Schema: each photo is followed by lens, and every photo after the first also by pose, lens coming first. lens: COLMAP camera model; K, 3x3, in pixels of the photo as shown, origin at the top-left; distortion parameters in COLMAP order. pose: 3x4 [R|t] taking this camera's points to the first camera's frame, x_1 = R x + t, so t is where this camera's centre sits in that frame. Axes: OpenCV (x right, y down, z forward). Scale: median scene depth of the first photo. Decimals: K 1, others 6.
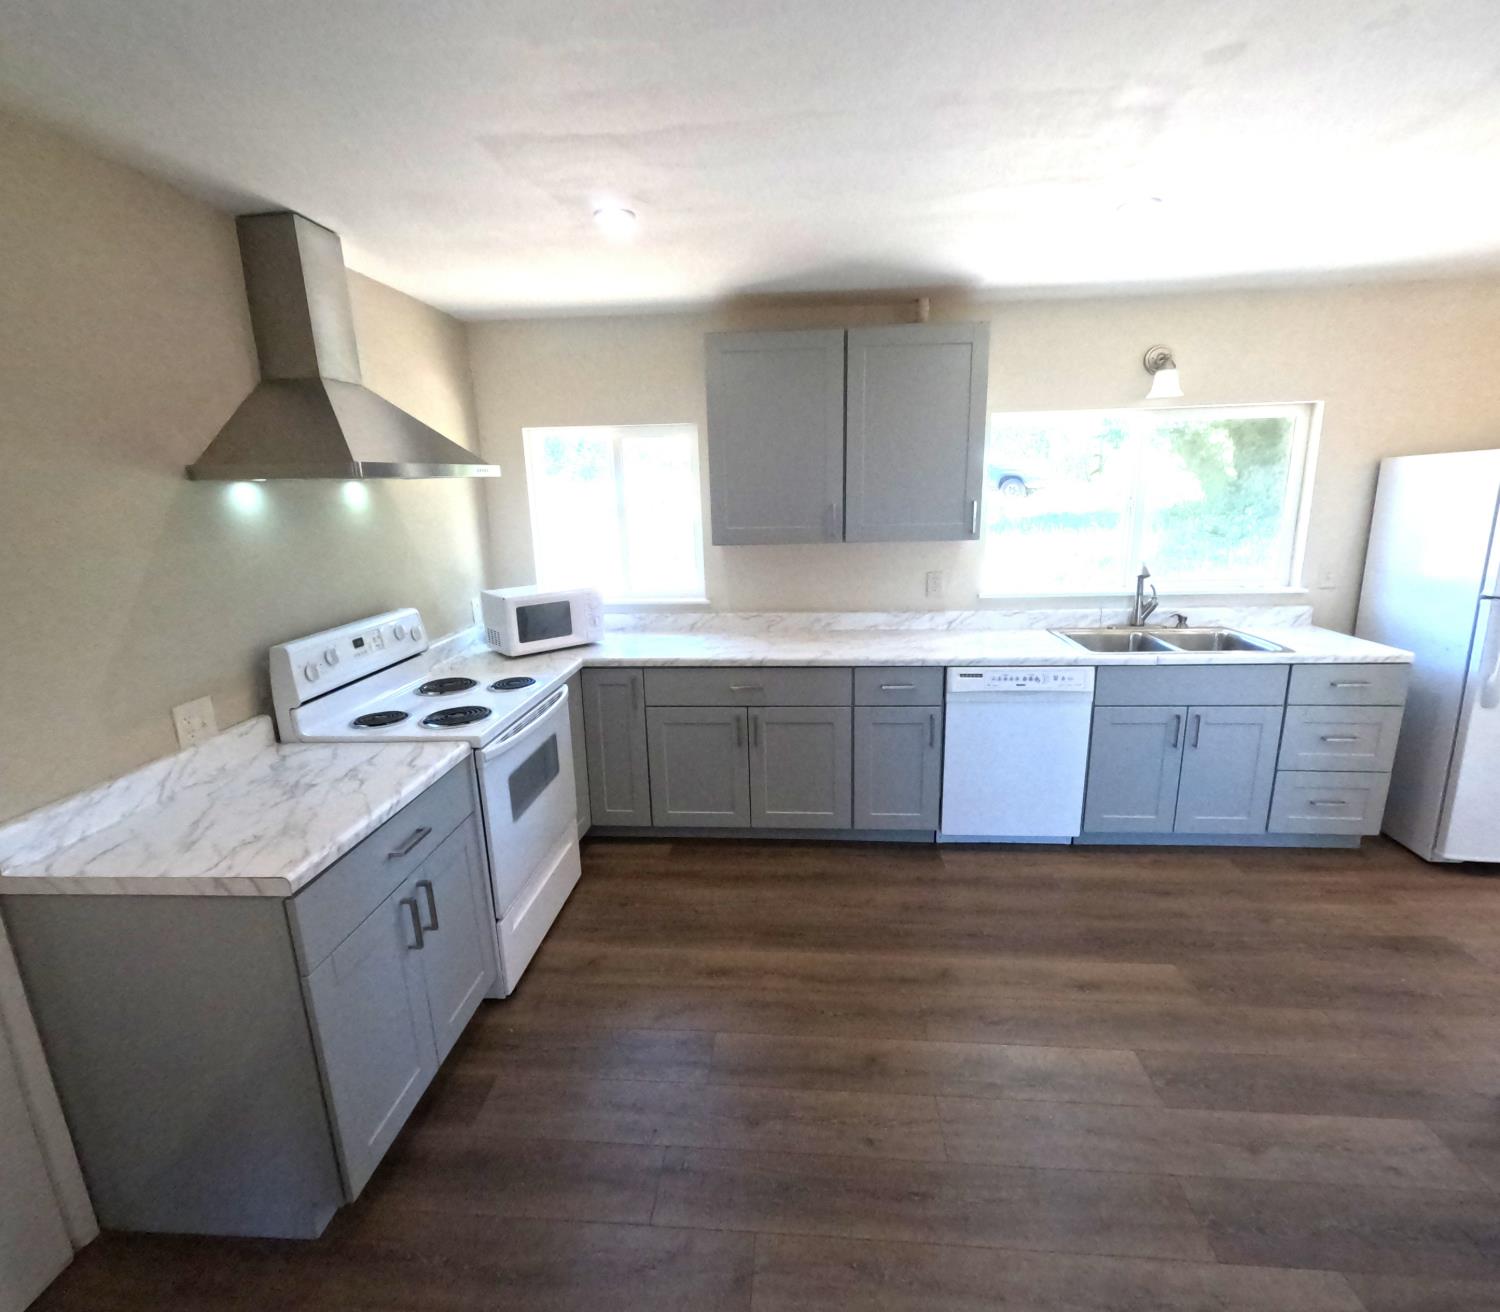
lens RADIAL K [[718.9, 0, 747.1], [0, 718.9, 655.4], [0, 0, 1]] dist [0.000573, 0.000985]
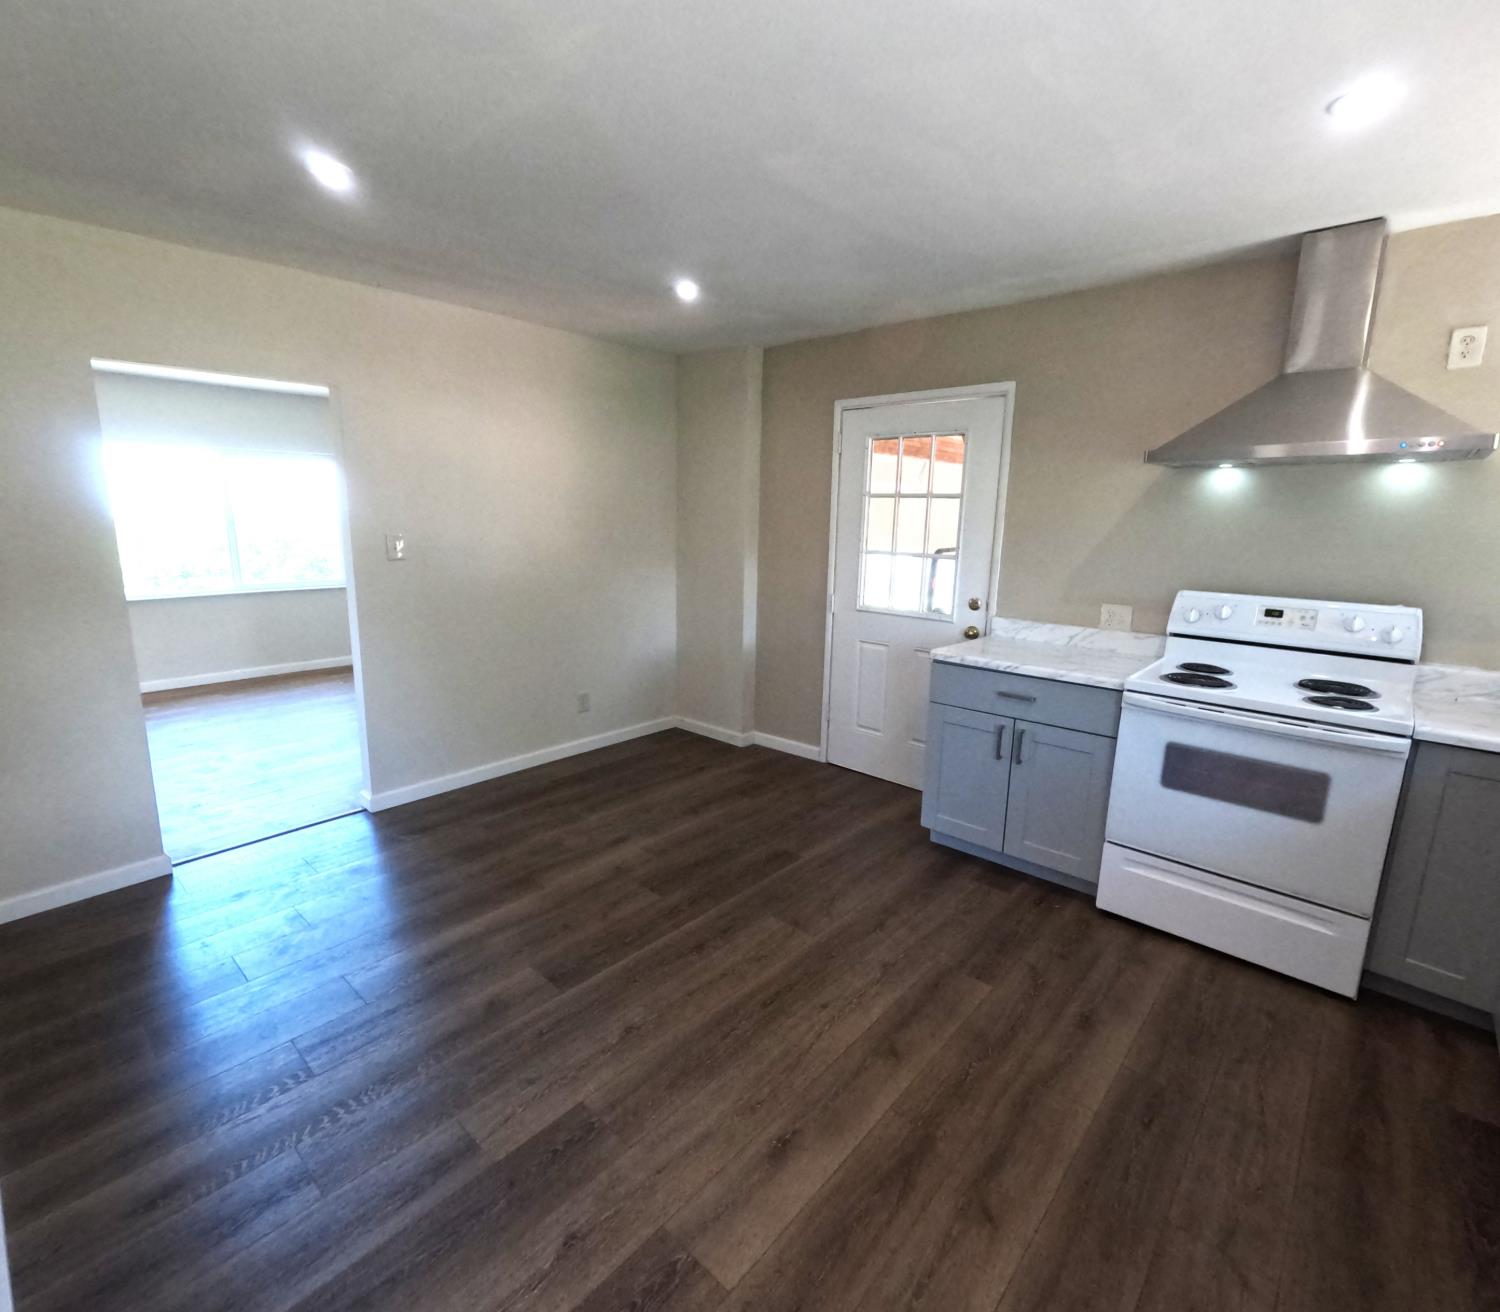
lens RADIAL K [[716.9, 0, 750.0], [0, 716.9, 656.0], [0, 0, 1]] dist [0.000990, 0.000422]
pose [[-0.603442, 0.170654, -0.778932, 0.644211], [-0.188219, 0.918746, 0.347100, -0.150473], [0.774875, 0.356065, -0.522290, 0.790329]]
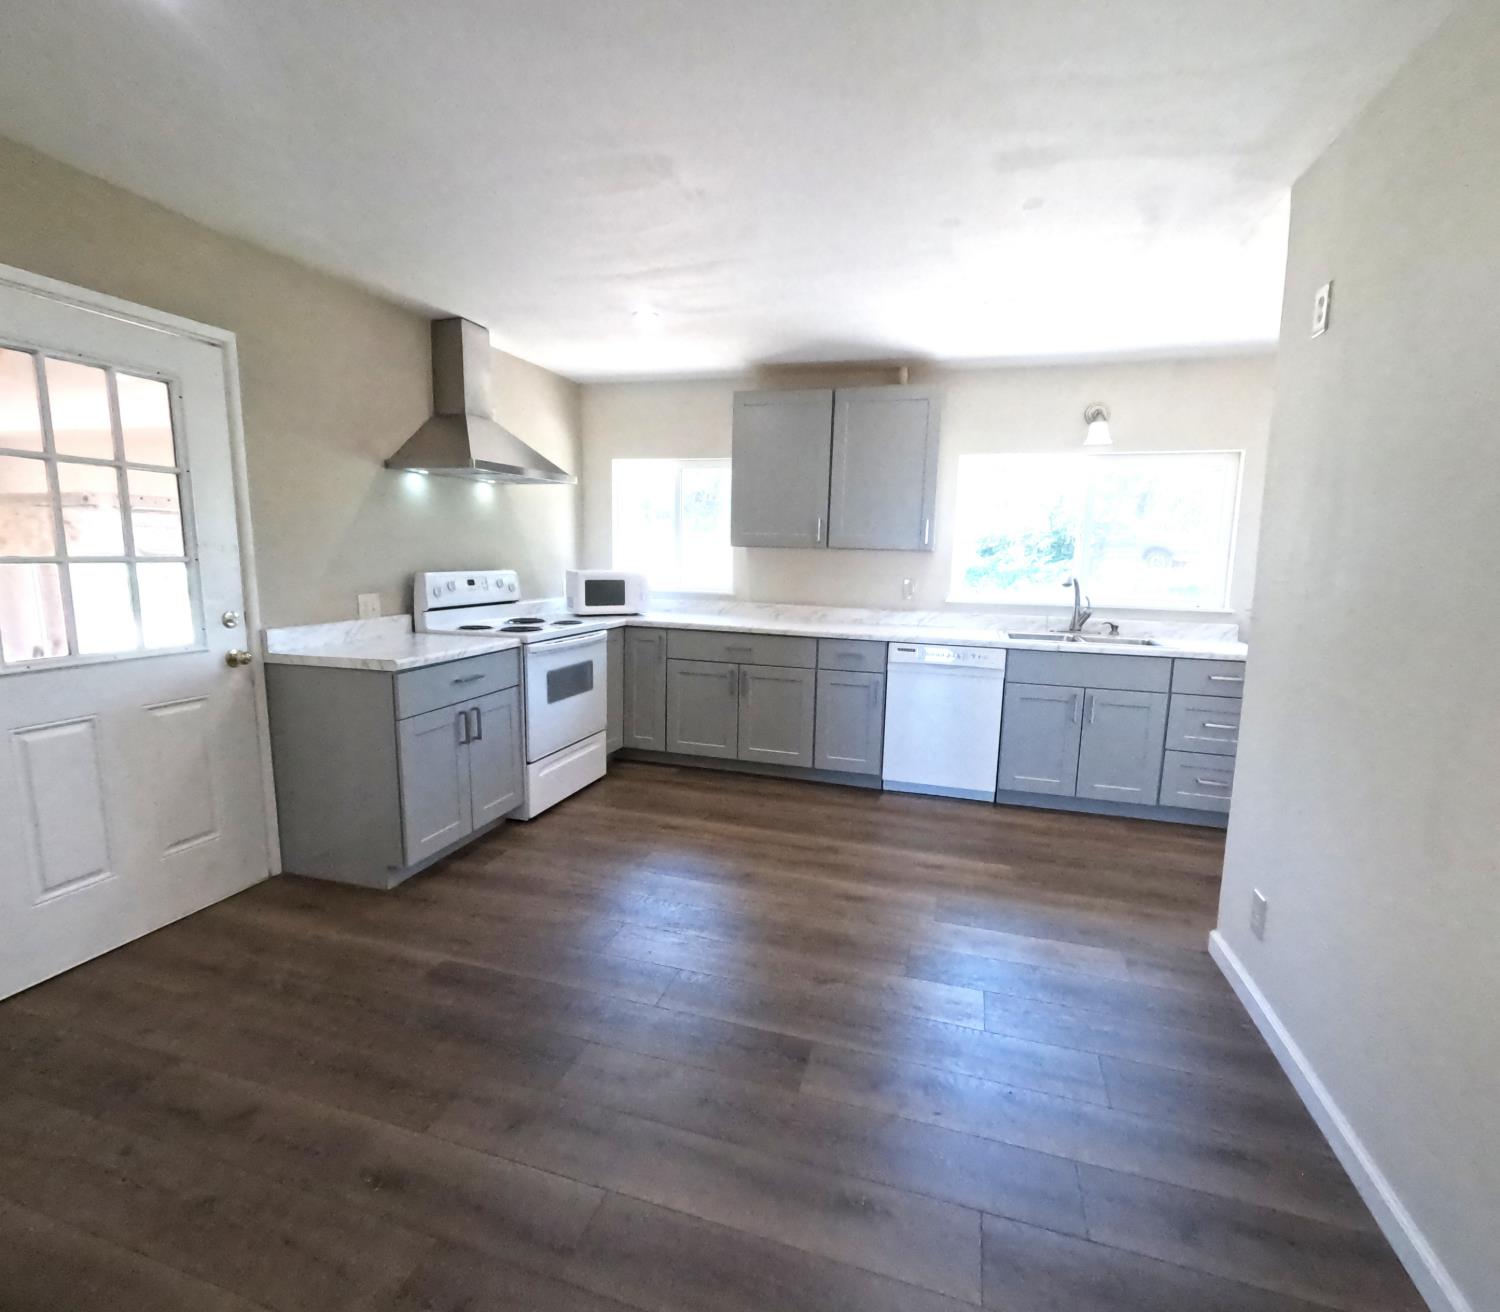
lens RADIAL K [[716.9, 0, 750.0], [0, 716.9, 656.0], [0, 0, 1]] dist [0.000990, 0.000422]
pose [[0.976404, 0.077864, -0.201427, 0.295482], [-0.094658, 0.992672, -0.075121, 0.160296], [0.194102, 0.092415, 0.976619, -0.299228]]
